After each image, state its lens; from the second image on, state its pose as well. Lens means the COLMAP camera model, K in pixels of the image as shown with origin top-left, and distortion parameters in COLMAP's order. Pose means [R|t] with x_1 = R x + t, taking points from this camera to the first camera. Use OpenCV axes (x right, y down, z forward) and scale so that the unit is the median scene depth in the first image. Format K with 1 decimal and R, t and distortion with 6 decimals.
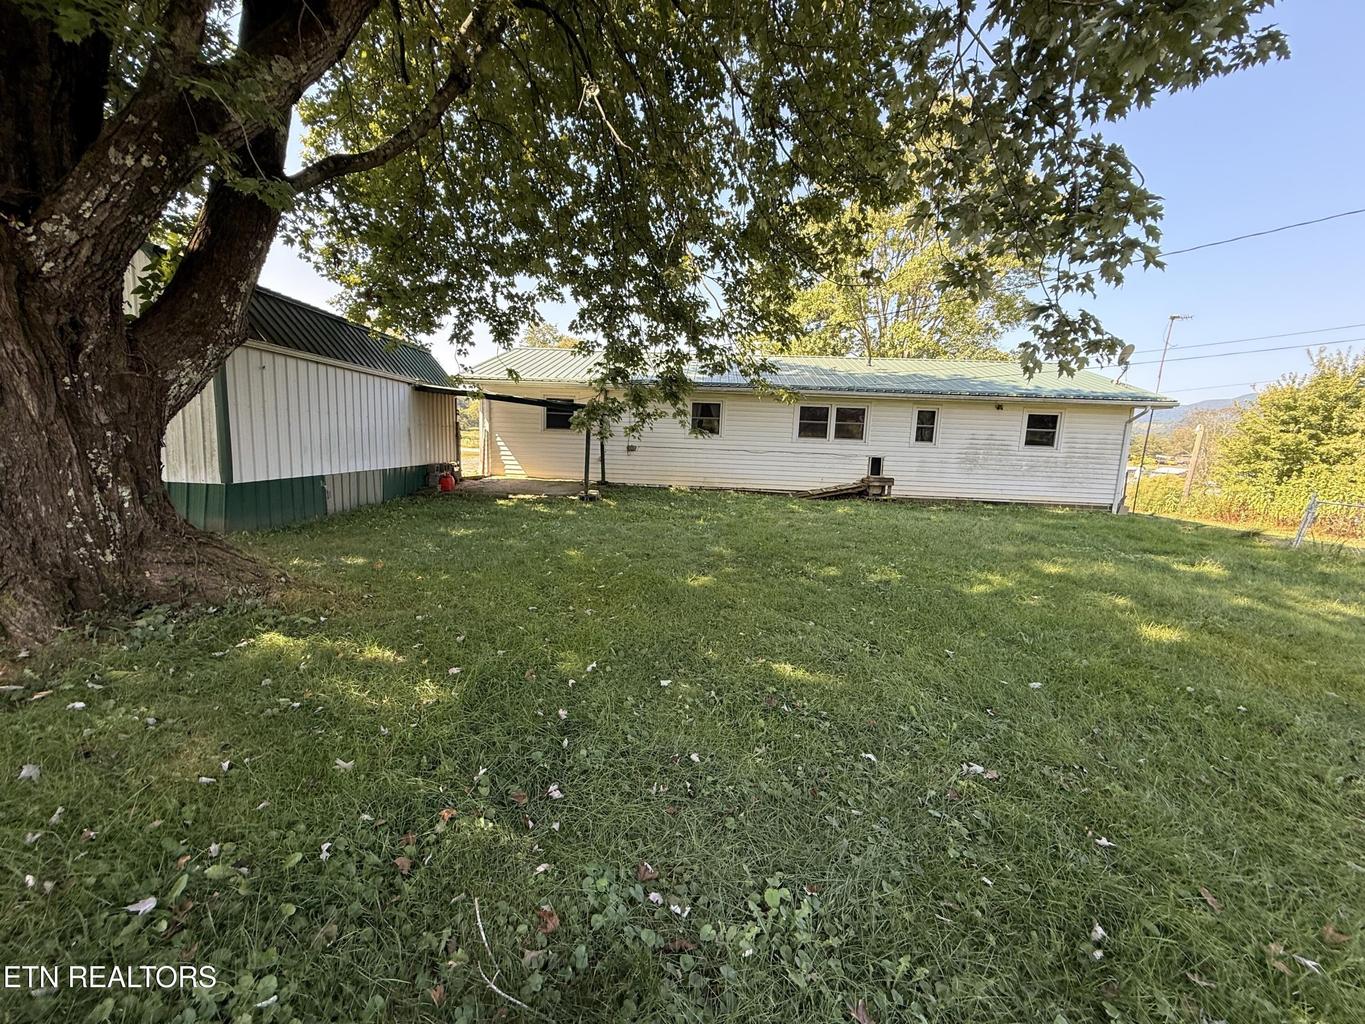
lens RADIAL K [[539.3, 0, 683.5], [0, 539.3, 510.3], [0, 0, 1]] dist [0.000564, -0.000550]
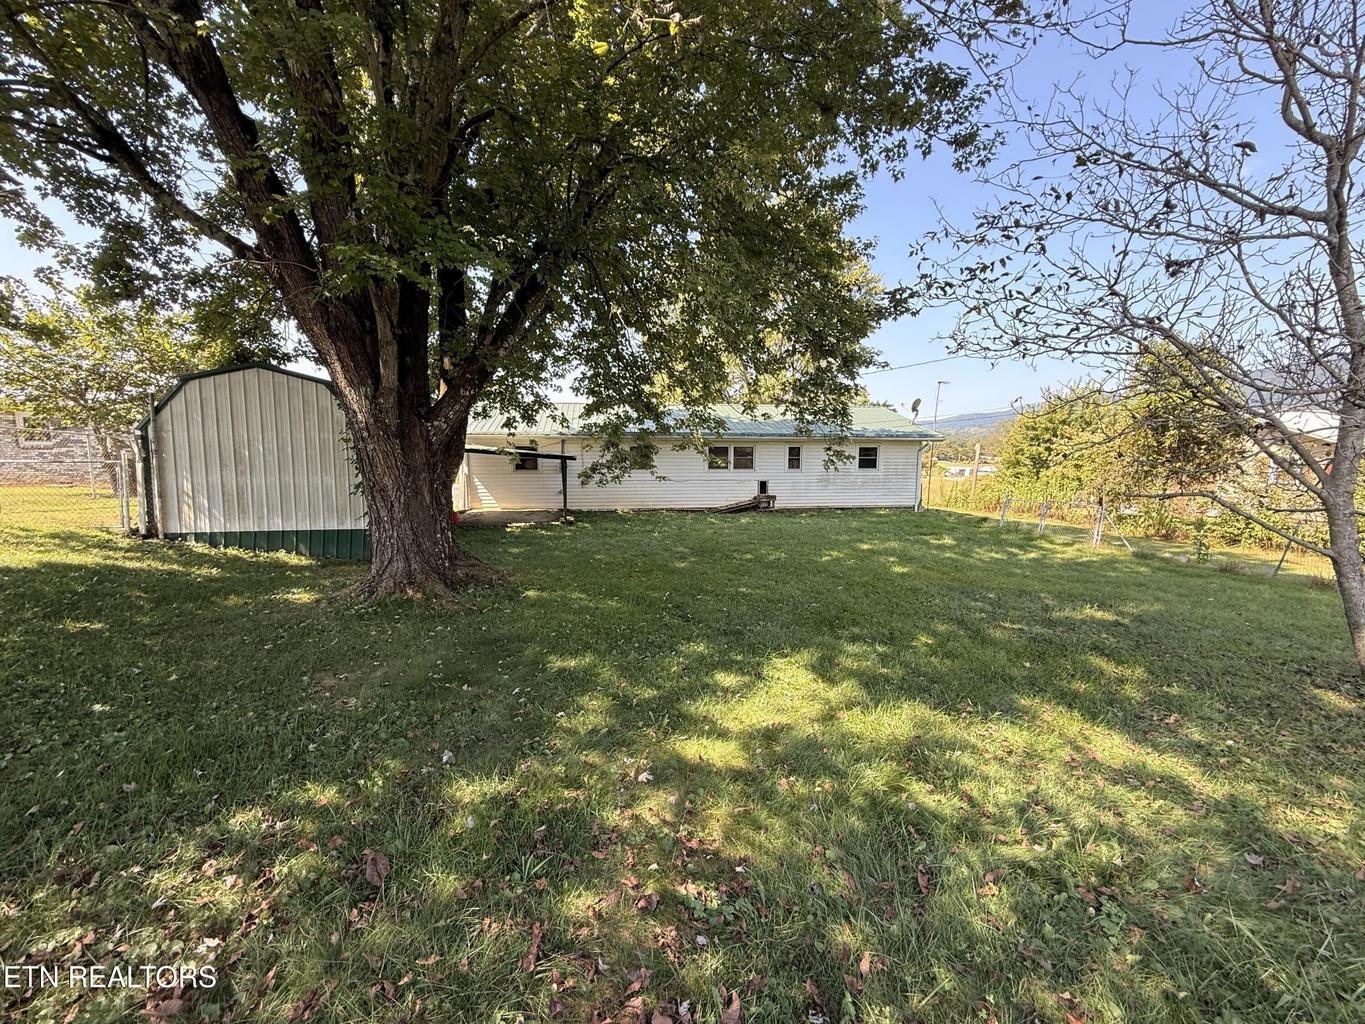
lens RADIAL K [[539.3, 0, 682.0], [0, 539.3, 511.5], [0, 0, 1]] dist [0.000564, -0.000550]
pose [[0.977495, -0.057332, 0.203019, -0.143236], [0.062251, 0.997900, -0.017918, -0.007106], [-0.201565, 0.030153, 0.979011, -0.341286]]
